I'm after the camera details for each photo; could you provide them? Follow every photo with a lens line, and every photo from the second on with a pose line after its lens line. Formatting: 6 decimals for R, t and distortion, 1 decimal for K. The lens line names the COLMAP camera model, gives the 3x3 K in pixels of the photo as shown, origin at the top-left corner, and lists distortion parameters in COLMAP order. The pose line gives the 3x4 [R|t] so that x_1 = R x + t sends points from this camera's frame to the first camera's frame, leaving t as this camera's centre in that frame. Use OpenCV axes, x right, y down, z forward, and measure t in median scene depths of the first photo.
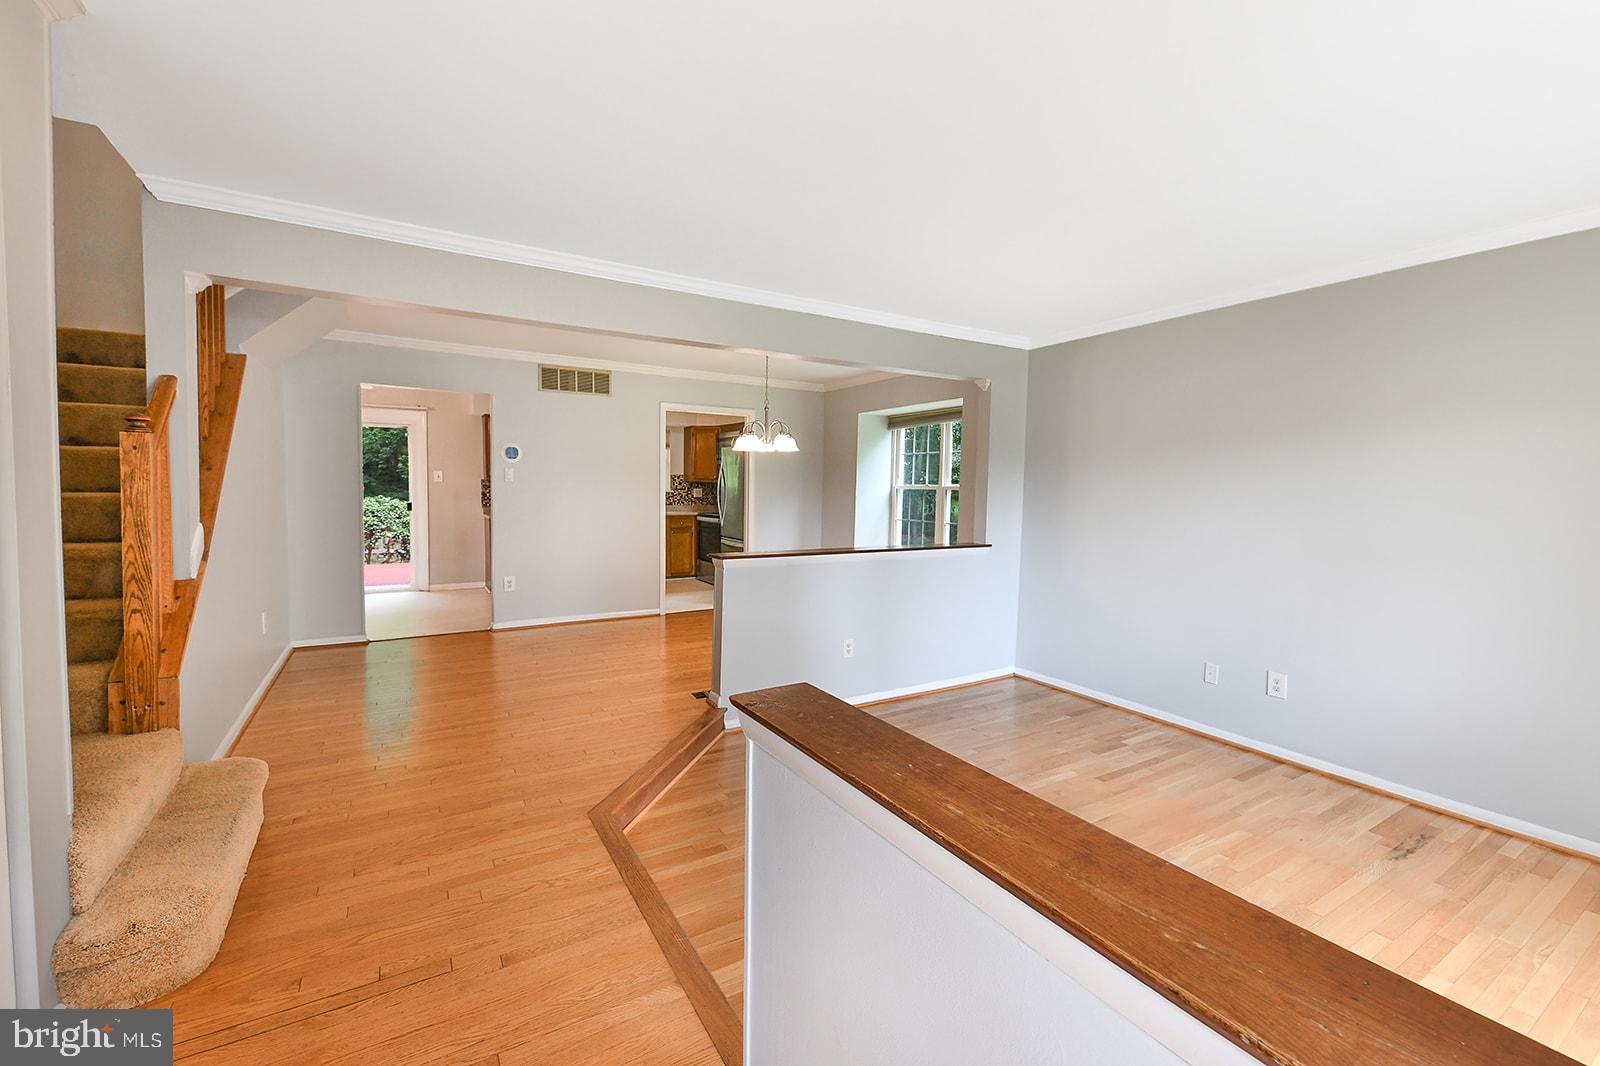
lens RADIAL K [[656.6, 0, 800.0], [0, 656.6, 533.0], [0, 0, 1]] dist [-0.002781, -0.000494]
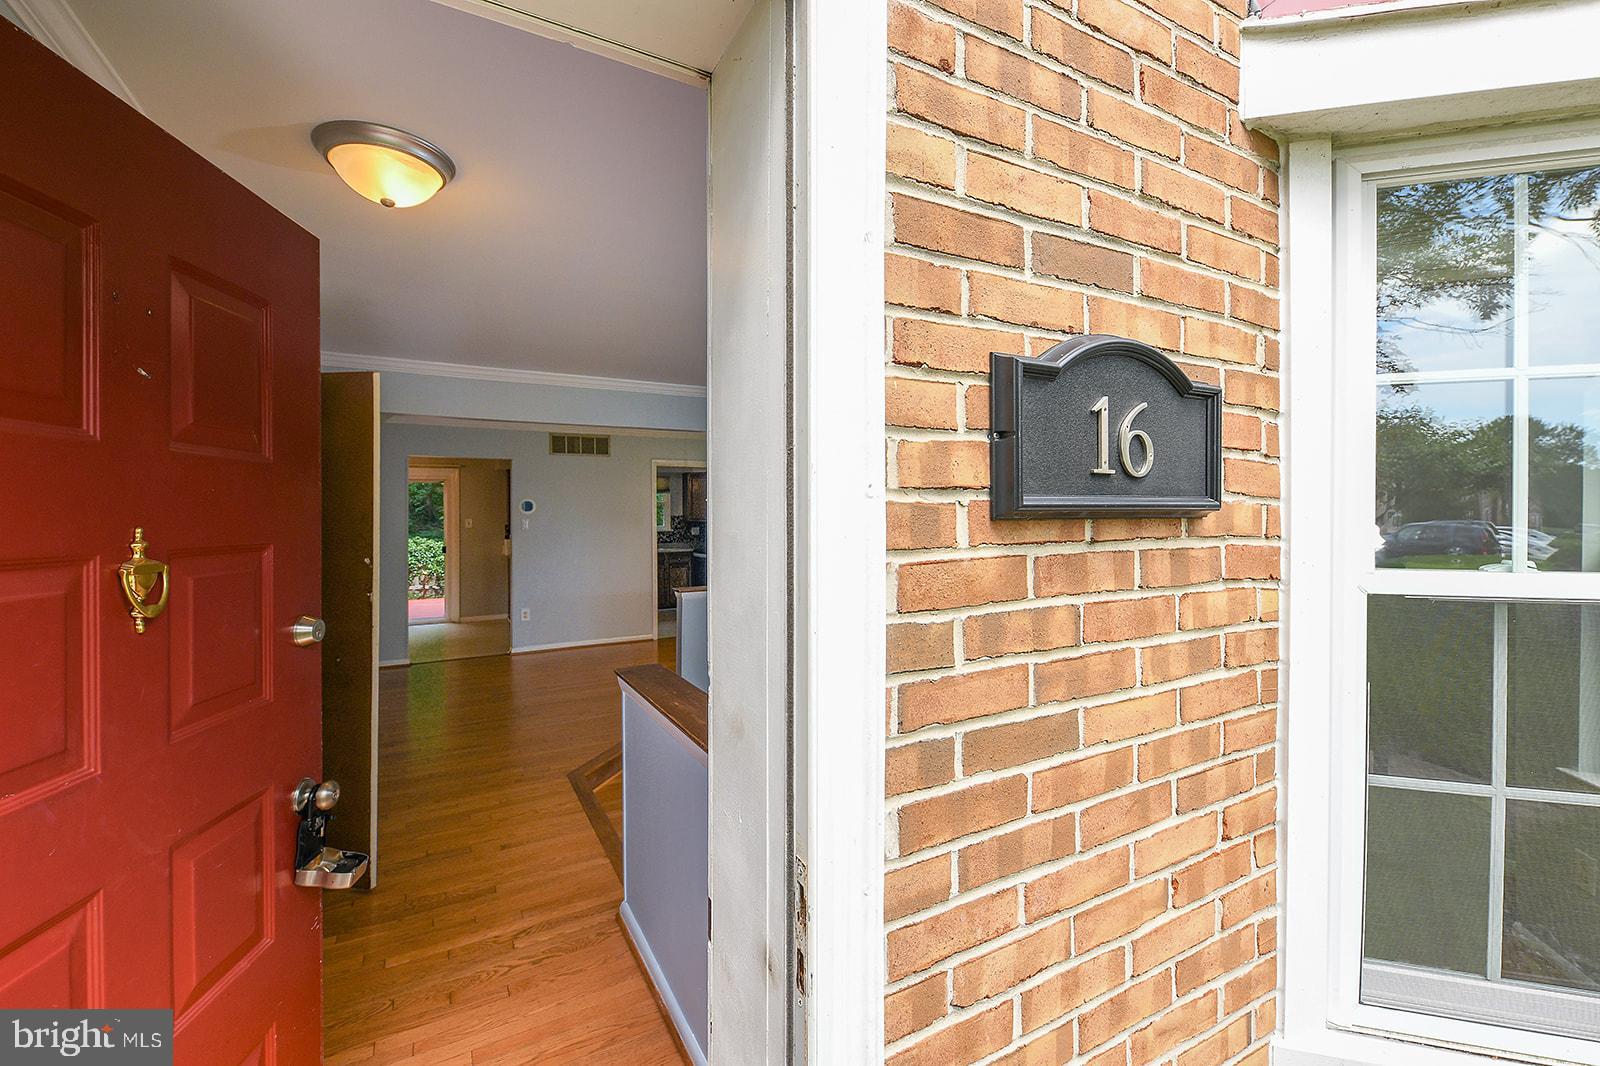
lens RADIAL K [[666.6, 0, 797.1], [0, 666.6, 520.6], [0, 0, 1]] dist [-0.001160, -0.000100]
pose [[0.998662, -0.022428, -0.046599, 0.172250], [0.019604, 0.997994, -0.060189, -0.017193], [0.047855, 0.059194, 0.997099, -0.304699]]
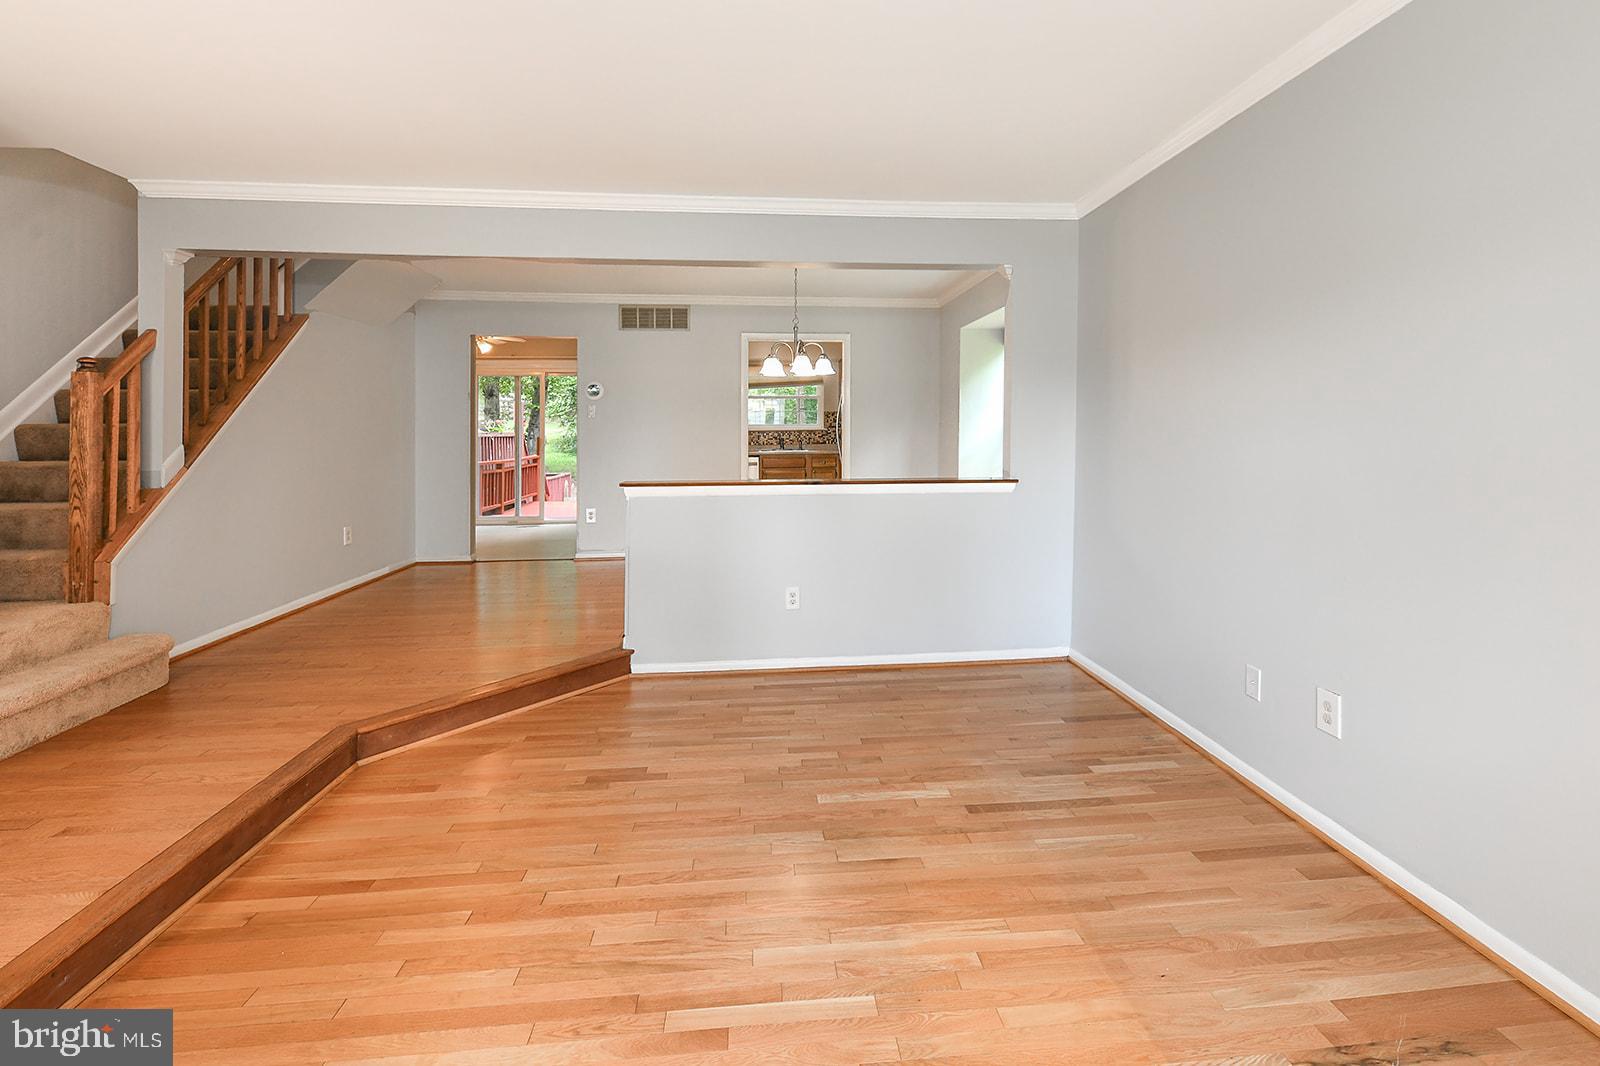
lens RADIAL K [[702.3, 0, 826.7], [0, 702.3, 445.8], [0, 0, 1]] dist [-0.001735, -0.000823]
pose [[0.905774, -0.011093, -0.423616, 0.554616], [-0.011908, 0.998596, -0.051612, 0.029477], [0.423594, 0.051793, 0.904370, 0.215738]]
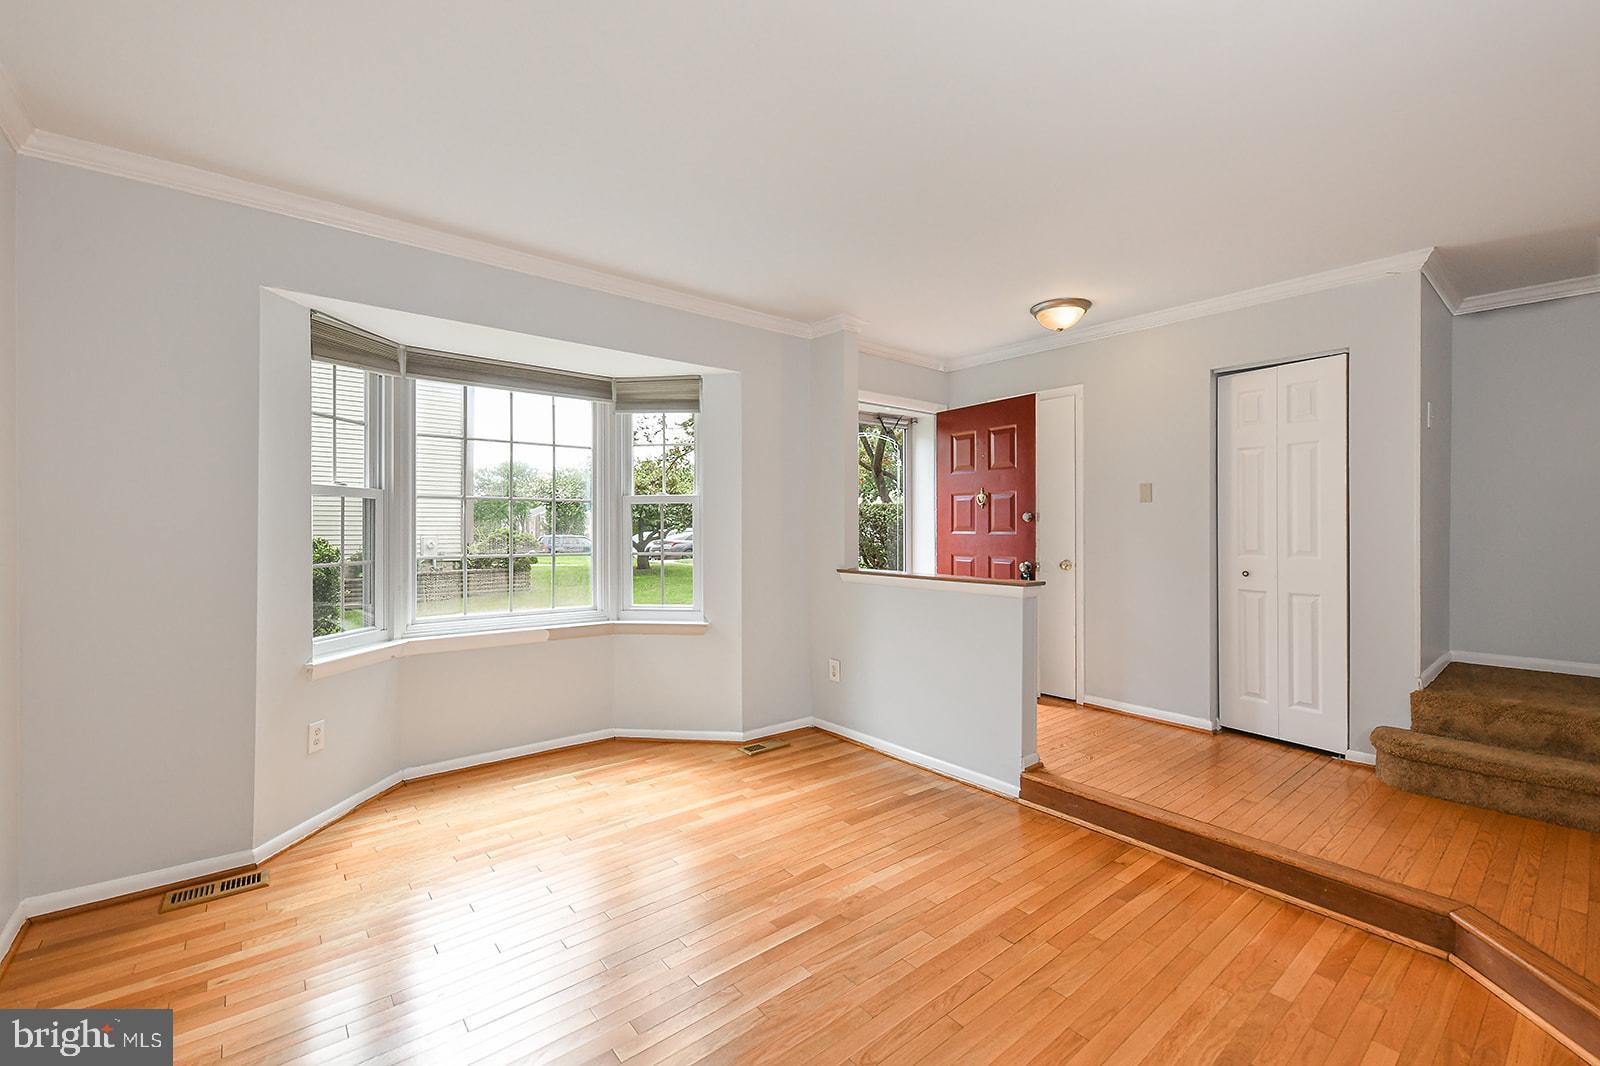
lens RADIAL K [[656.6, 0, 800.0], [0, 656.6, 533.0], [0, 0, 1]] dist [-0.002781, -0.000494]
pose [[-0.990461, -0.016991, -0.136744, 0.394101], [-0.027602, 0.996720, 0.076079, -0.034223], [0.135003, 0.079128, -0.987681, 1.094563]]
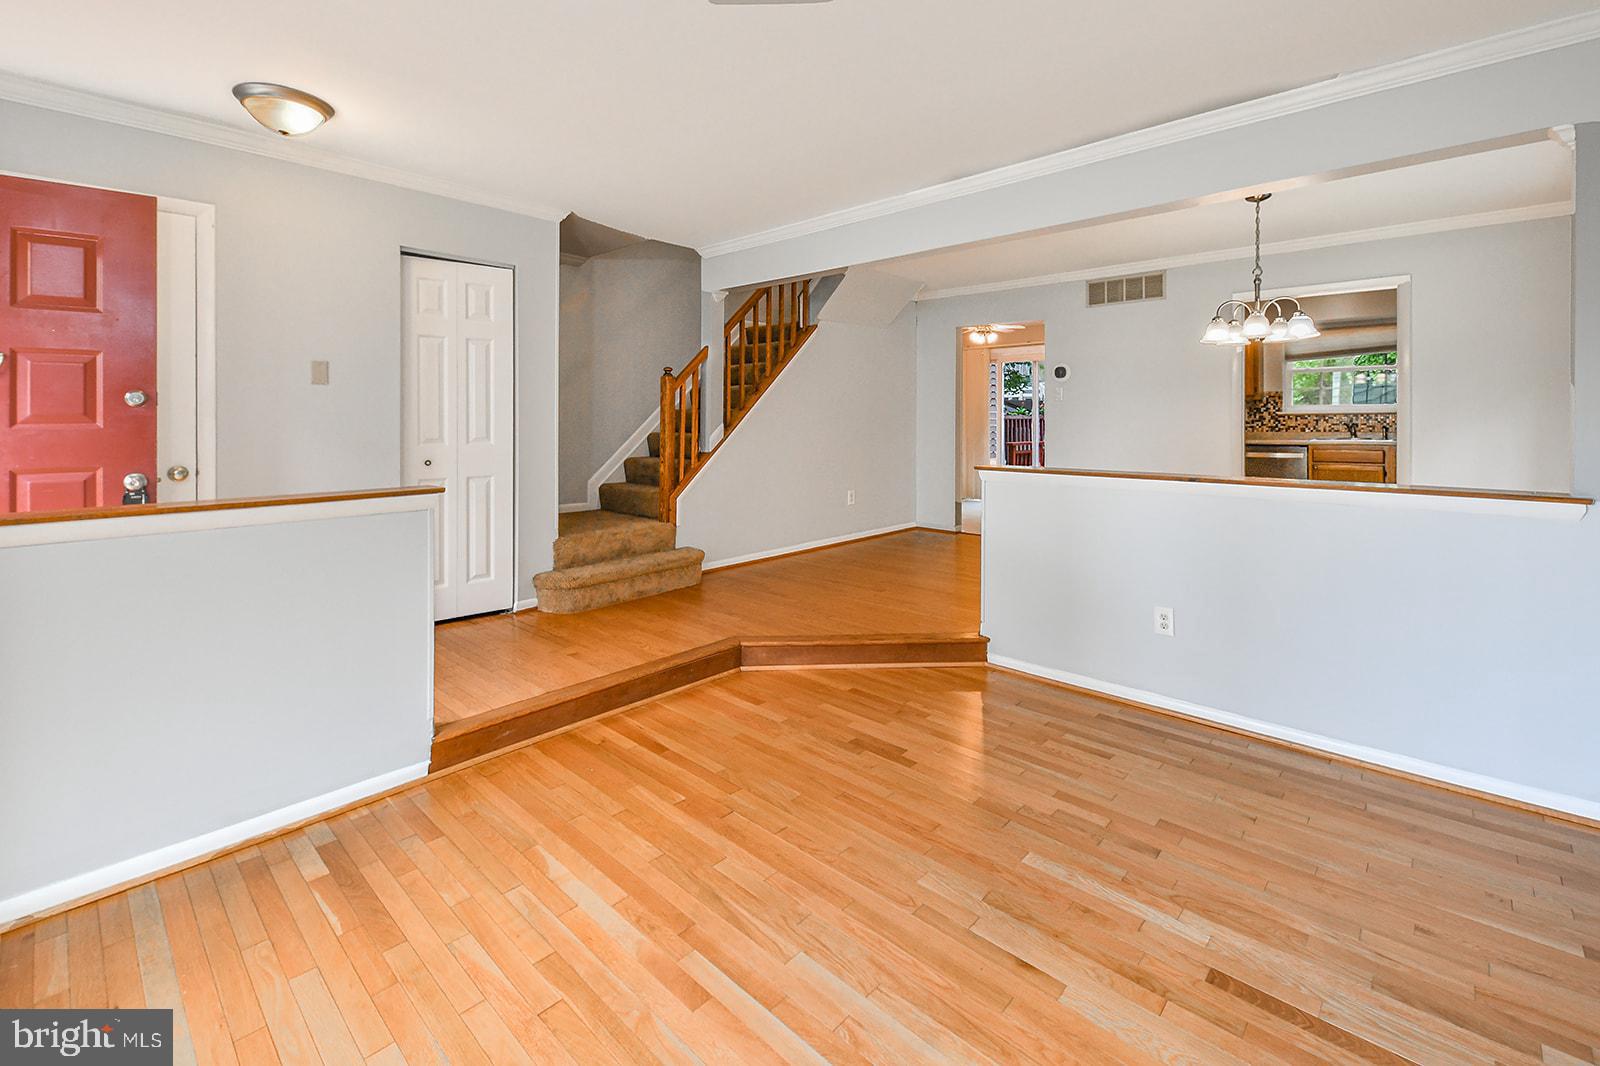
lens RADIAL K [[700.7, 0, 816.5], [0, 700.7, 416.6], [0, 0, 1]] dist [-0.001261, -0.000902]
pose [[0.282451, -0.018162, -0.959110, 0.744452], [-0.061788, 0.997400, -0.037083, 0.016230], [0.957290, 0.069736, 0.280595, 0.492056]]
